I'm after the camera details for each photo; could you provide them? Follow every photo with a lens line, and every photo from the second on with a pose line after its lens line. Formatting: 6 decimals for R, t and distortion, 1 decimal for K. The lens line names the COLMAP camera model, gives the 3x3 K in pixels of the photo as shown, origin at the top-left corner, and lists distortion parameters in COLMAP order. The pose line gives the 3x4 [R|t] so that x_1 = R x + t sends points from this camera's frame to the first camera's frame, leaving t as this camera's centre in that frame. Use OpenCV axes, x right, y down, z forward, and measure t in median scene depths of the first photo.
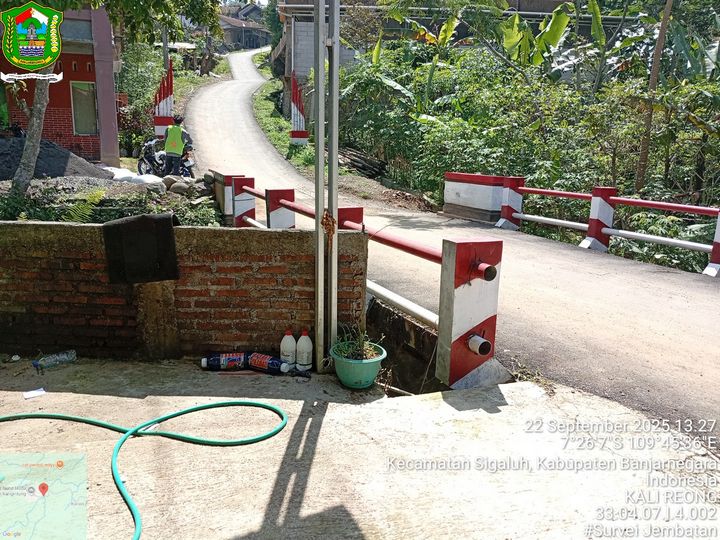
lens RADIAL K [[550.7, 0, 360.0], [0, 550.7, 270.0], [0, 0, 1]] dist [0.082314, -0.176783]
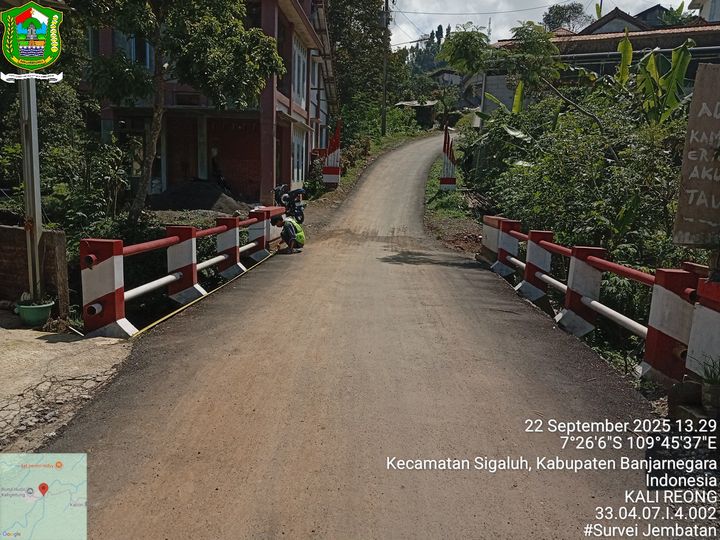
lens RADIAL K [[550.7, 0, 360.0], [0, 550.7, 270.0], [0, 0, 1]] dist [0.082314, -0.176783]
pose [[0.886610, 0.074580, -0.456465, 1.090476], [-0.112748, 0.991992, -0.056917, 0.023837], [0.448565, 0.101928, 0.887919, -0.027498]]
